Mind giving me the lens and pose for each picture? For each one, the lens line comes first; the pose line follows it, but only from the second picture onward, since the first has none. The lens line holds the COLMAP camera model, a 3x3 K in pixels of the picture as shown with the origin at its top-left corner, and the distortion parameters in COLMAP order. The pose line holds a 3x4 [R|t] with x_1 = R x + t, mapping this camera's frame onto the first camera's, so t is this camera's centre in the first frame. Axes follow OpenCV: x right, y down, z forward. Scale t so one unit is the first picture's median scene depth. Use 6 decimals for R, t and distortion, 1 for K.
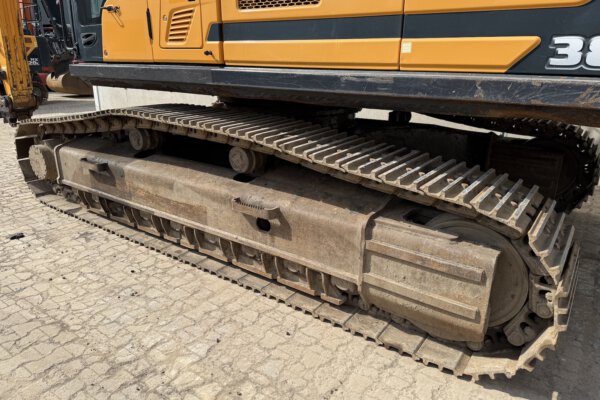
lens RADIAL K [[426.6, 0, 298.3], [0, 426.6, 205.2], [0, 0, 1]] dist [0.033256, -0.047176]
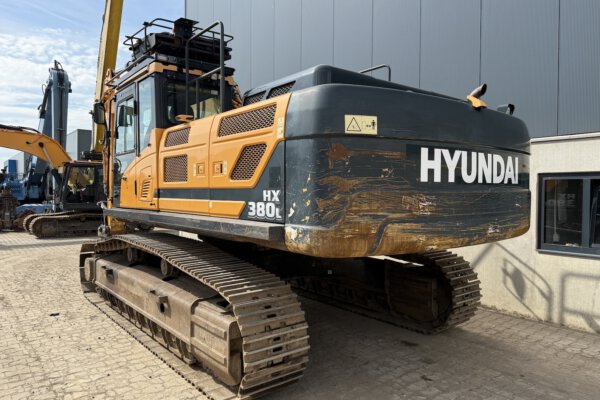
lens RADIAL K [[426.6, 0, 298.3], [0, 426.6, 205.2], [0, 0, 1]] dist [0.033256, -0.047176]
pose [[0.965905, 0.013373, -0.258549, 0.813527], [-0.093942, 0.948705, -0.301885, 0.117771], [0.241250, 0.315881, 0.917615, -0.452246]]
